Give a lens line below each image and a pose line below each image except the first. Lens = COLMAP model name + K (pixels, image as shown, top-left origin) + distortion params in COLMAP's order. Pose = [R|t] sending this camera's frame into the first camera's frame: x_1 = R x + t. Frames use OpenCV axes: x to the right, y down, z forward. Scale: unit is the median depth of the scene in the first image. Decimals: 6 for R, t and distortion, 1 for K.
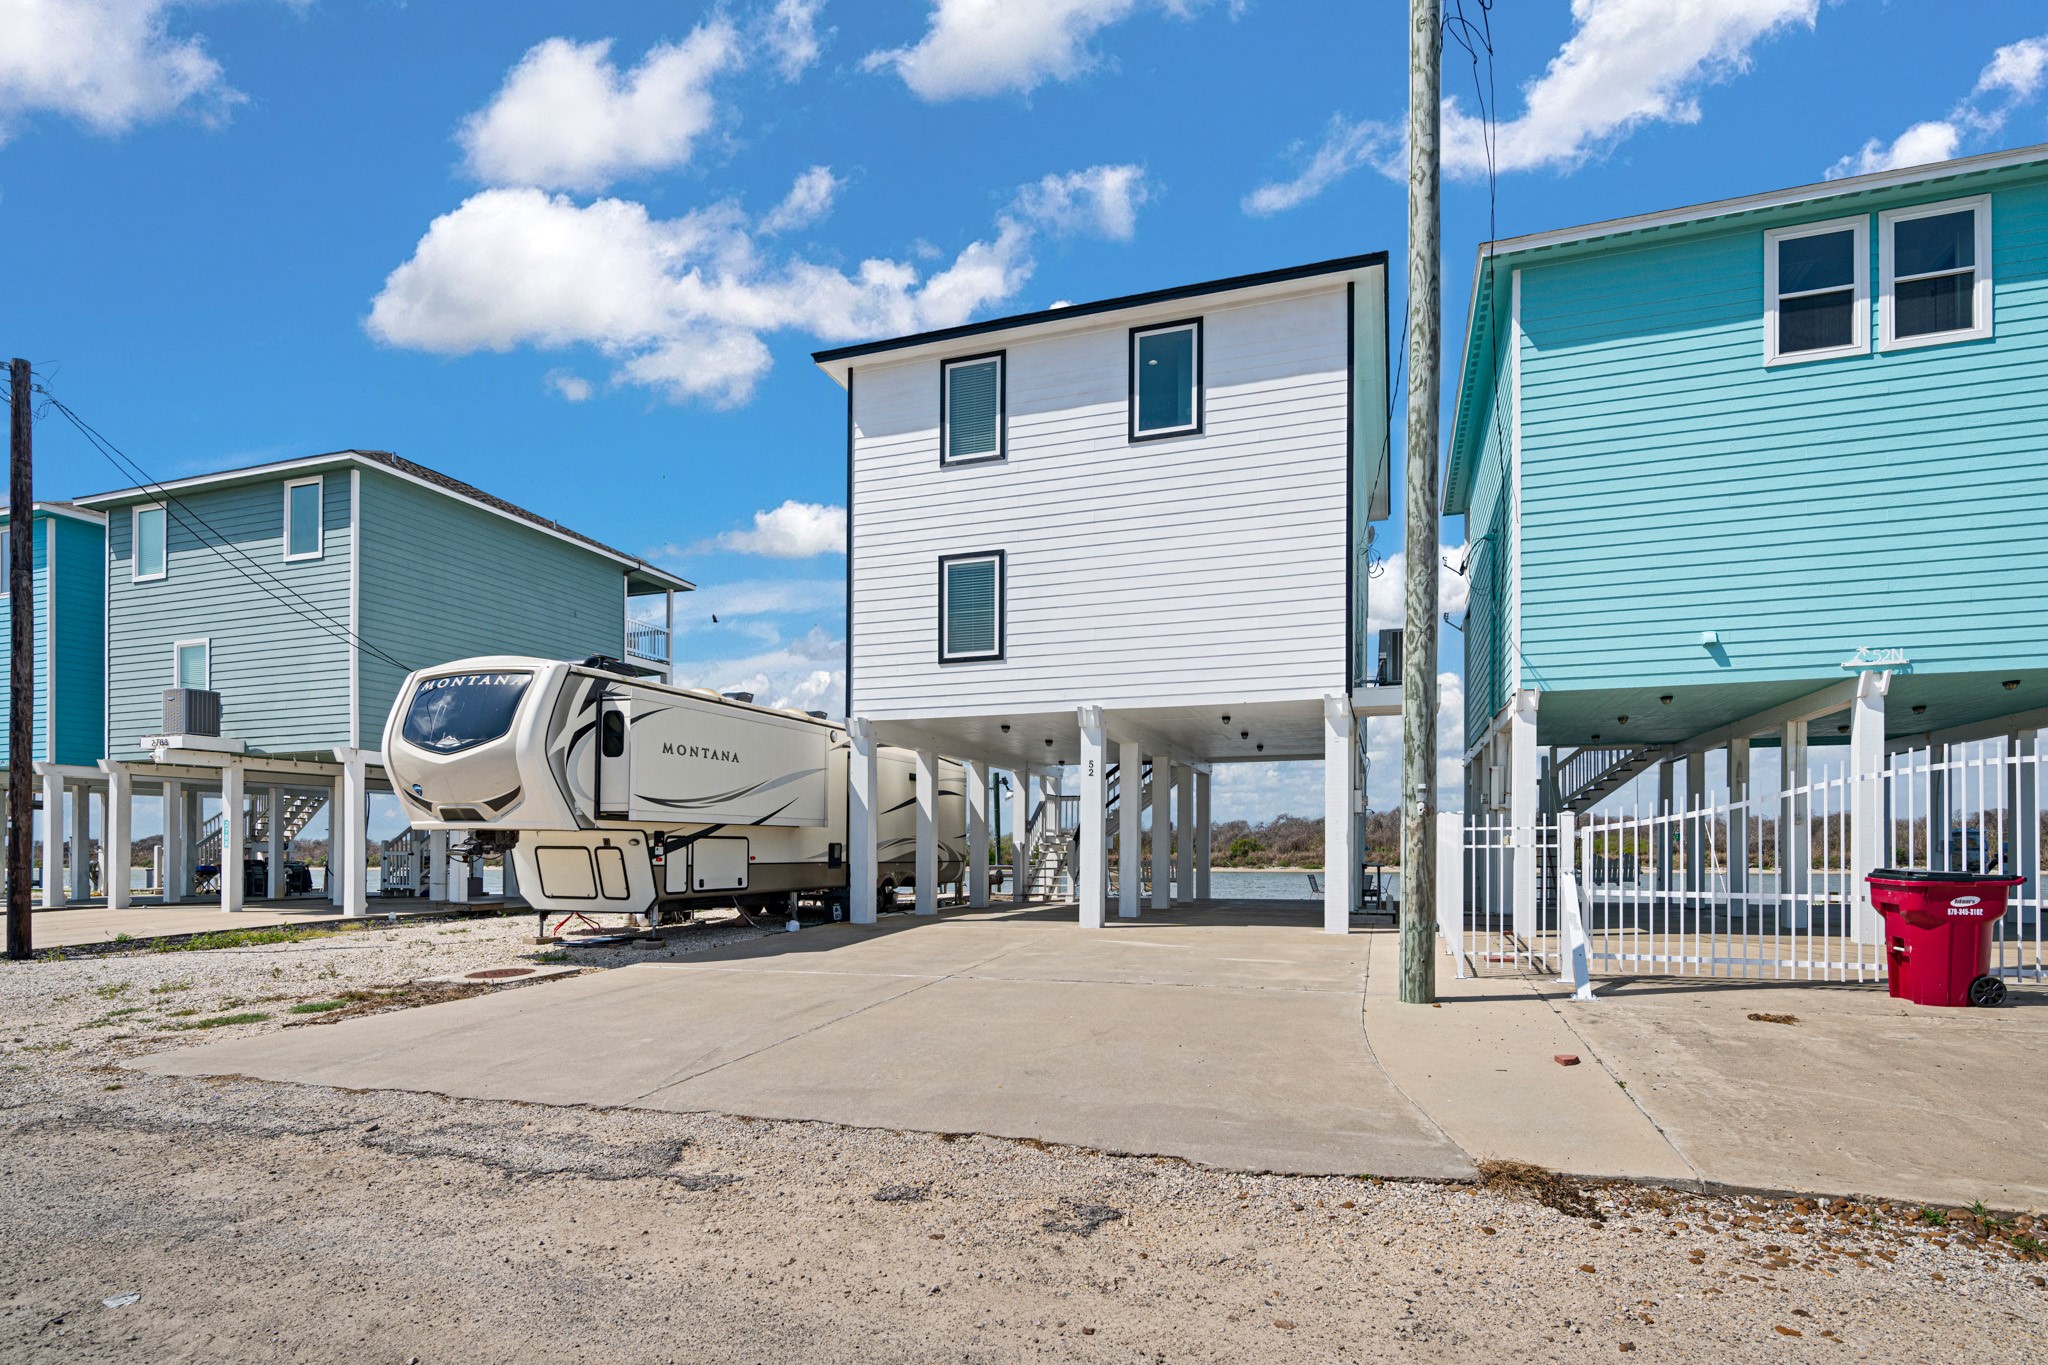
lens RADIAL K [[1034.7, 0, 1024.0], [0, 1034.7, 682.5], [0, 0, 1]] dist [0.000171, 0.000400]
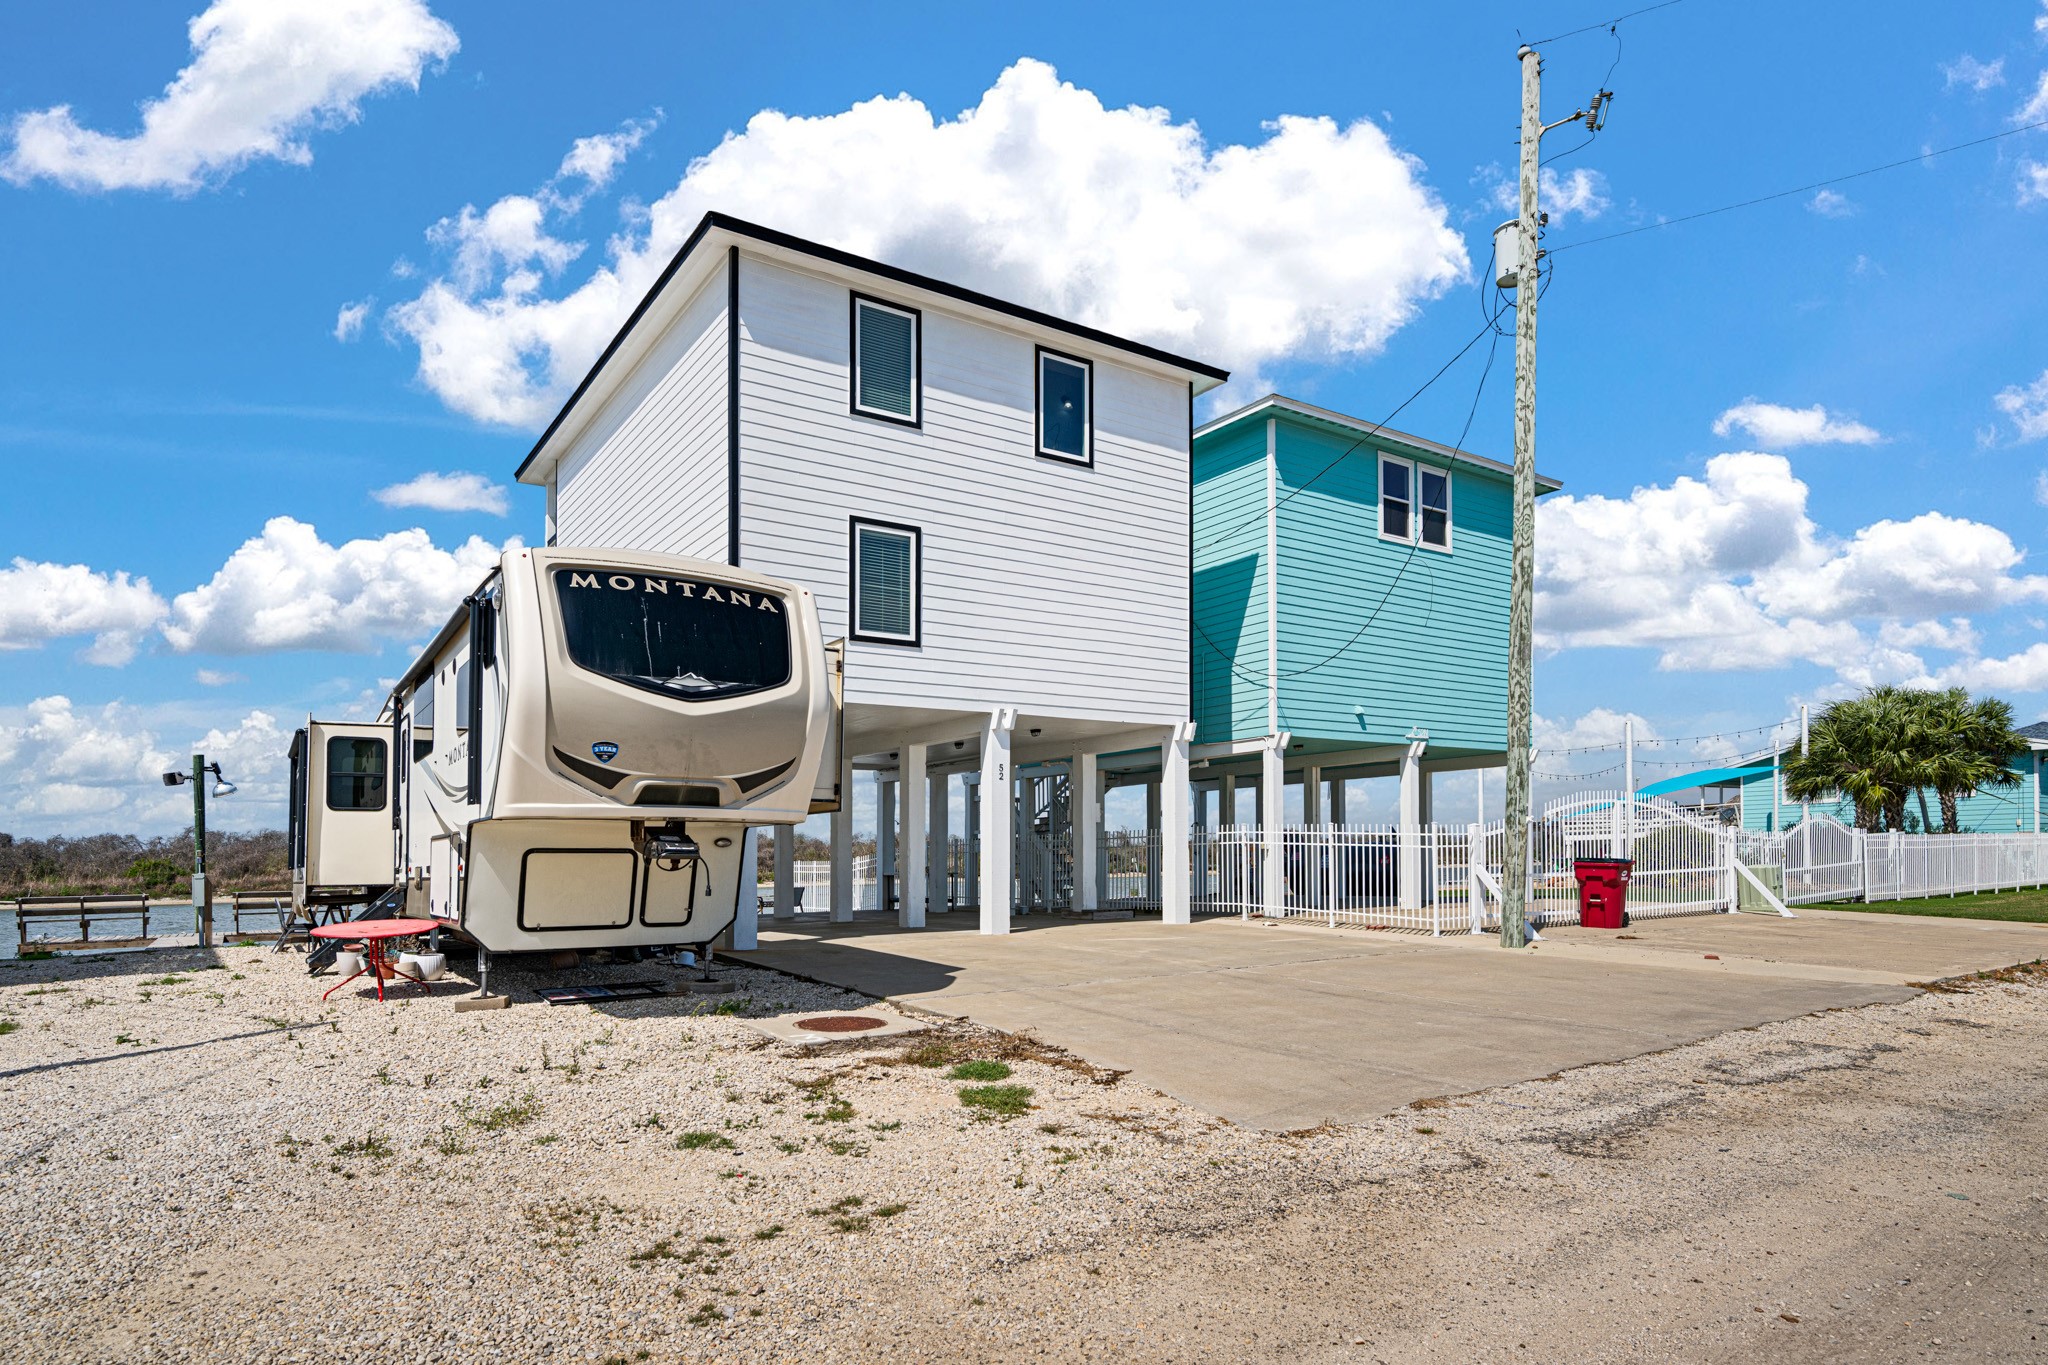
lens RADIAL K [[1150.2, 0, 1023.7], [0, 1150.2, 659.8], [0, 0, 1]] dist [0.002657, 0.000335]
pose [[0.593234, 0.132922, 0.793981, -0.785364], [-0.115311, 0.990135, -0.079605, 0.060211], [-0.796729, -0.044330, 0.602708, 0.318087]]
